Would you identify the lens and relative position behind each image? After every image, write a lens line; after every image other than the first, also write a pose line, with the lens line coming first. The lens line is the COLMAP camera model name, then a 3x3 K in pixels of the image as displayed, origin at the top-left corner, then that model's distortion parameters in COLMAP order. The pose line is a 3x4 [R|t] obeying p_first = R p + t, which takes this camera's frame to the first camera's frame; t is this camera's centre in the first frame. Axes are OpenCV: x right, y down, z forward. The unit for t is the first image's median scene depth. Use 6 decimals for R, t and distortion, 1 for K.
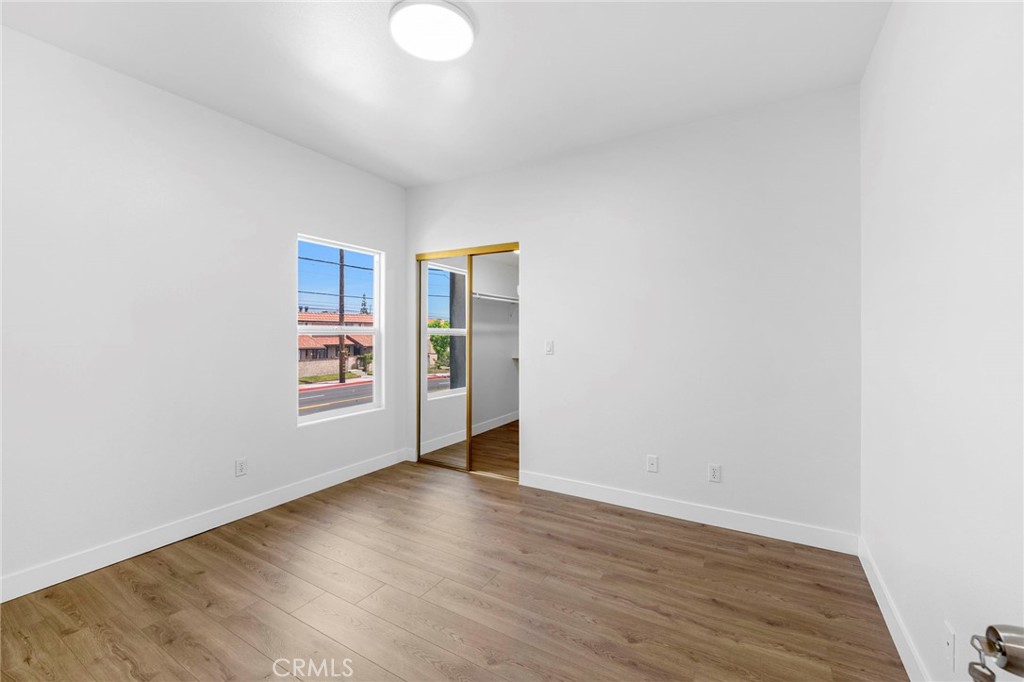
lens RADIAL K [[416.5, 0, 515.7], [0, 416.5, 338.7], [0, 0, 1]] dist [-0.006134, -0.000514]
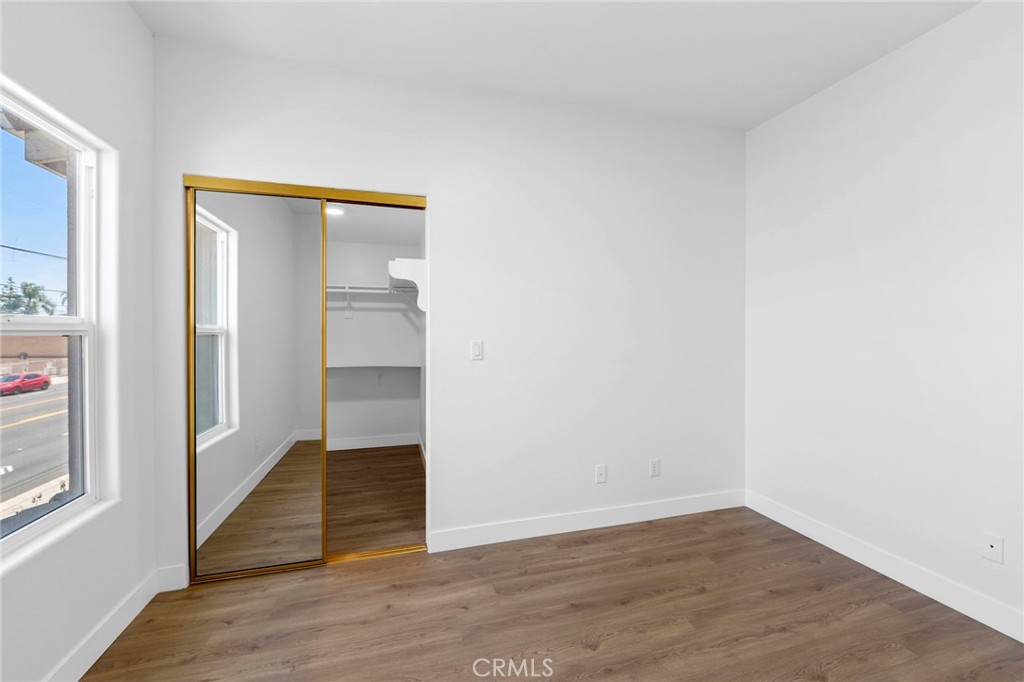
lens RADIAL K [[416.5, 0, 513.9], [0, 416.5, 335.7], [0, 0, 1]] dist [-0.006134, -0.000514]
pose [[0.682002, -0.005332, 0.731330, -0.508783], [0.012352, 0.999915, -0.004228, -0.001780], [-0.731246, 0.011917, 0.682010, 0.555757]]
